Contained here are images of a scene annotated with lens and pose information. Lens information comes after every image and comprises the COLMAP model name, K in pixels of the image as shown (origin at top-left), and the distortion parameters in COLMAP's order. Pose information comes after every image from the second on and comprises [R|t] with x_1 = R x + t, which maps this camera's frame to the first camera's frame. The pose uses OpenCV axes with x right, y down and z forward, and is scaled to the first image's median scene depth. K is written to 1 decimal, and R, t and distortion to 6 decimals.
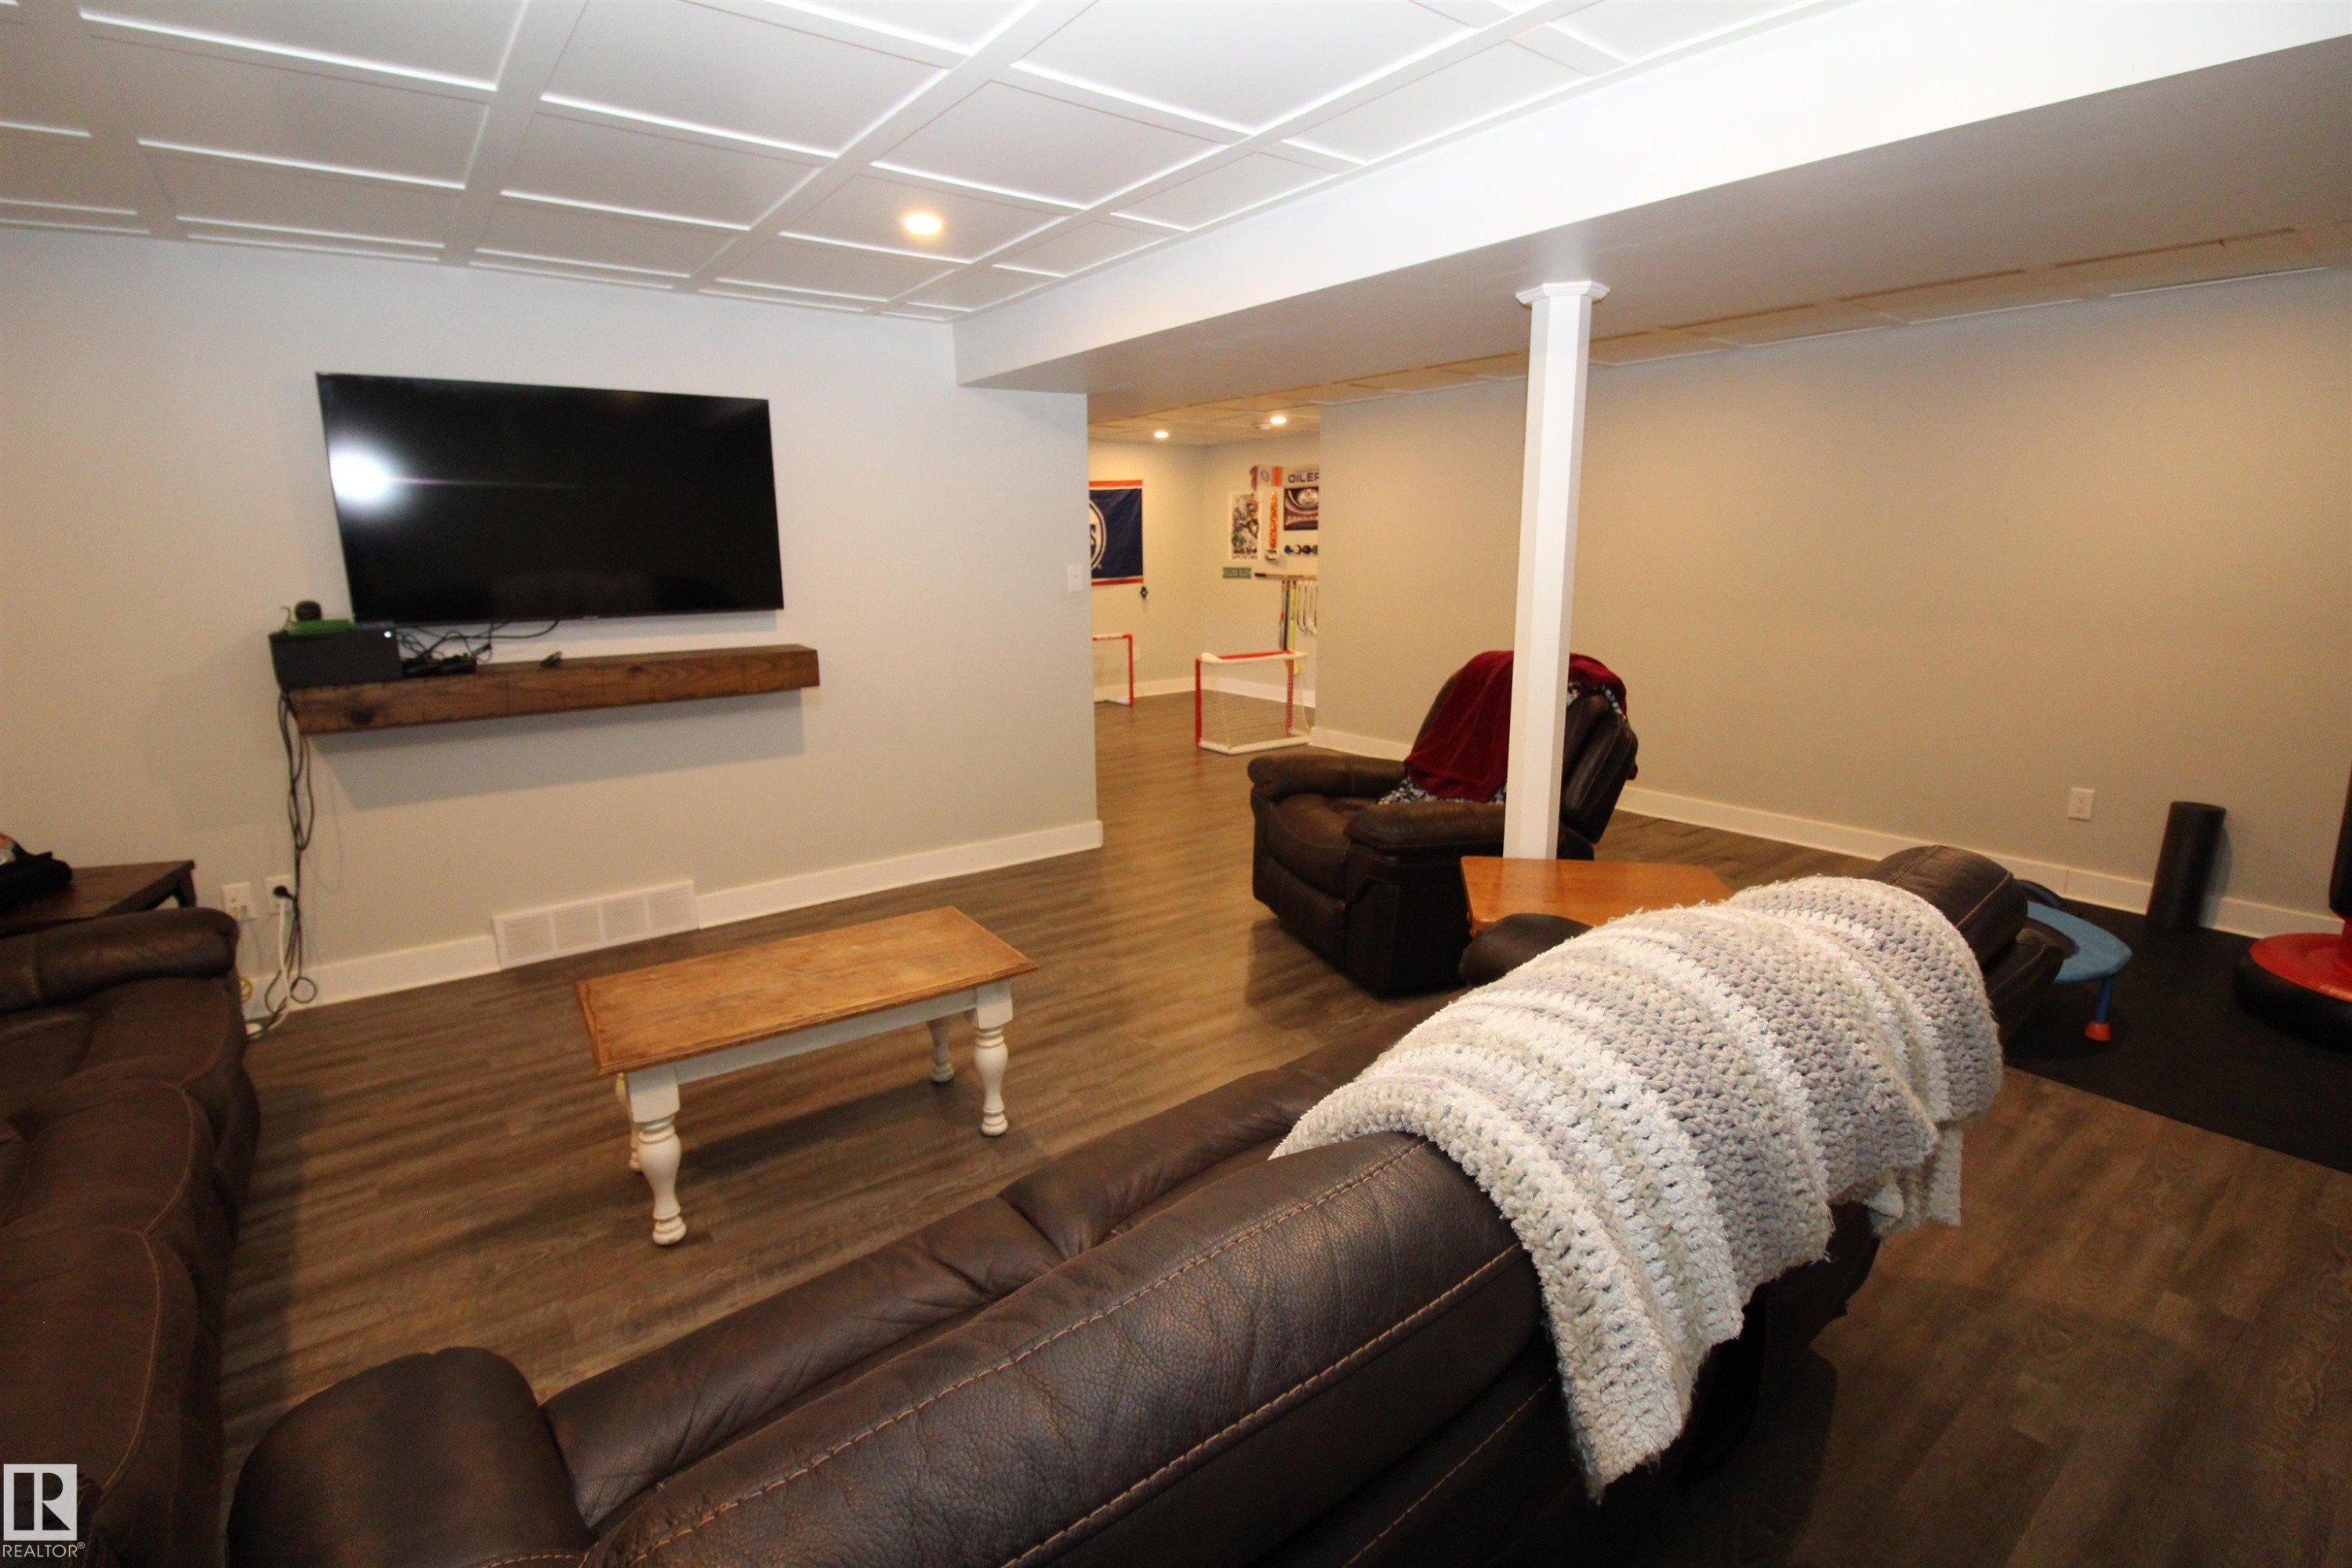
lens RADIAL K [[1086.9, 0, 1178.3], [0, 1086.9, 764.9], [0, 0, 1]] dist [0.000671, -0.013289]
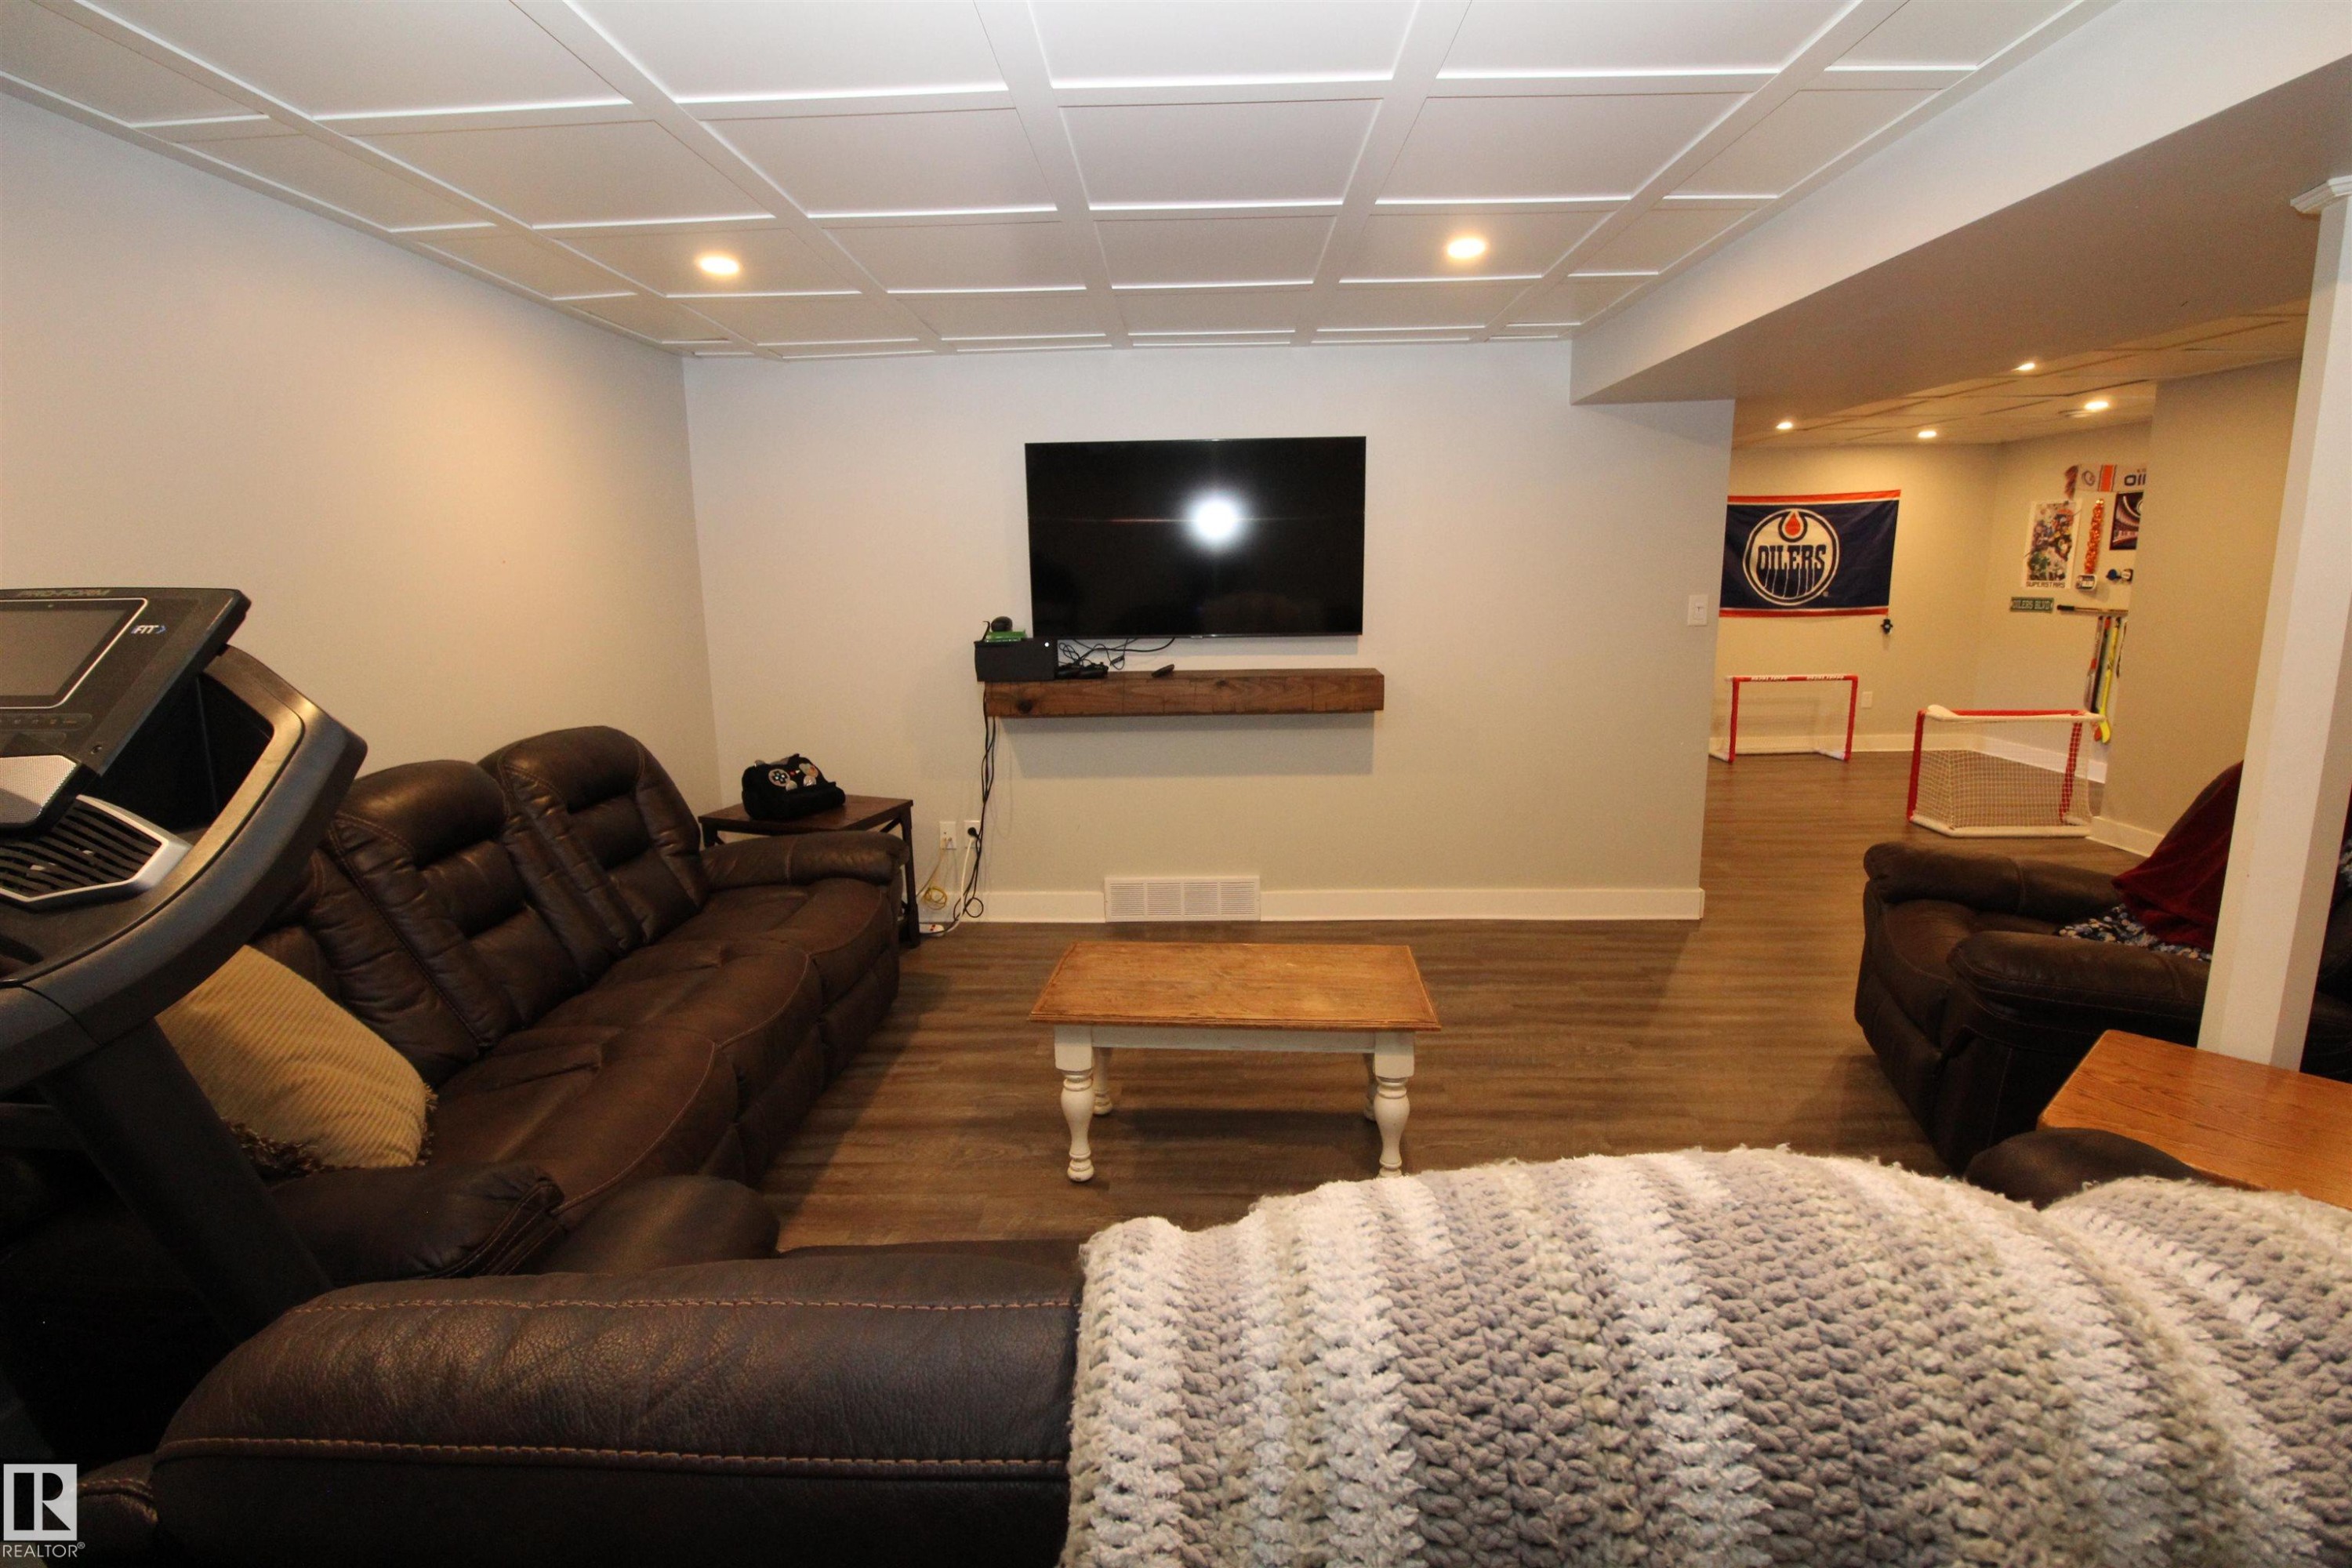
lens RADIAL K [[1086.9, 0, 1178.3], [0, 1086.9, 764.9], [0, 0, 1]] dist [0.000671, -0.013289]
pose [[0.780565, 0.106876, -0.615870, 0.180460], [-0.118785, 0.992683, 0.021716, -0.023422], [0.613684, 0.056205, 0.787548, 0.083185]]
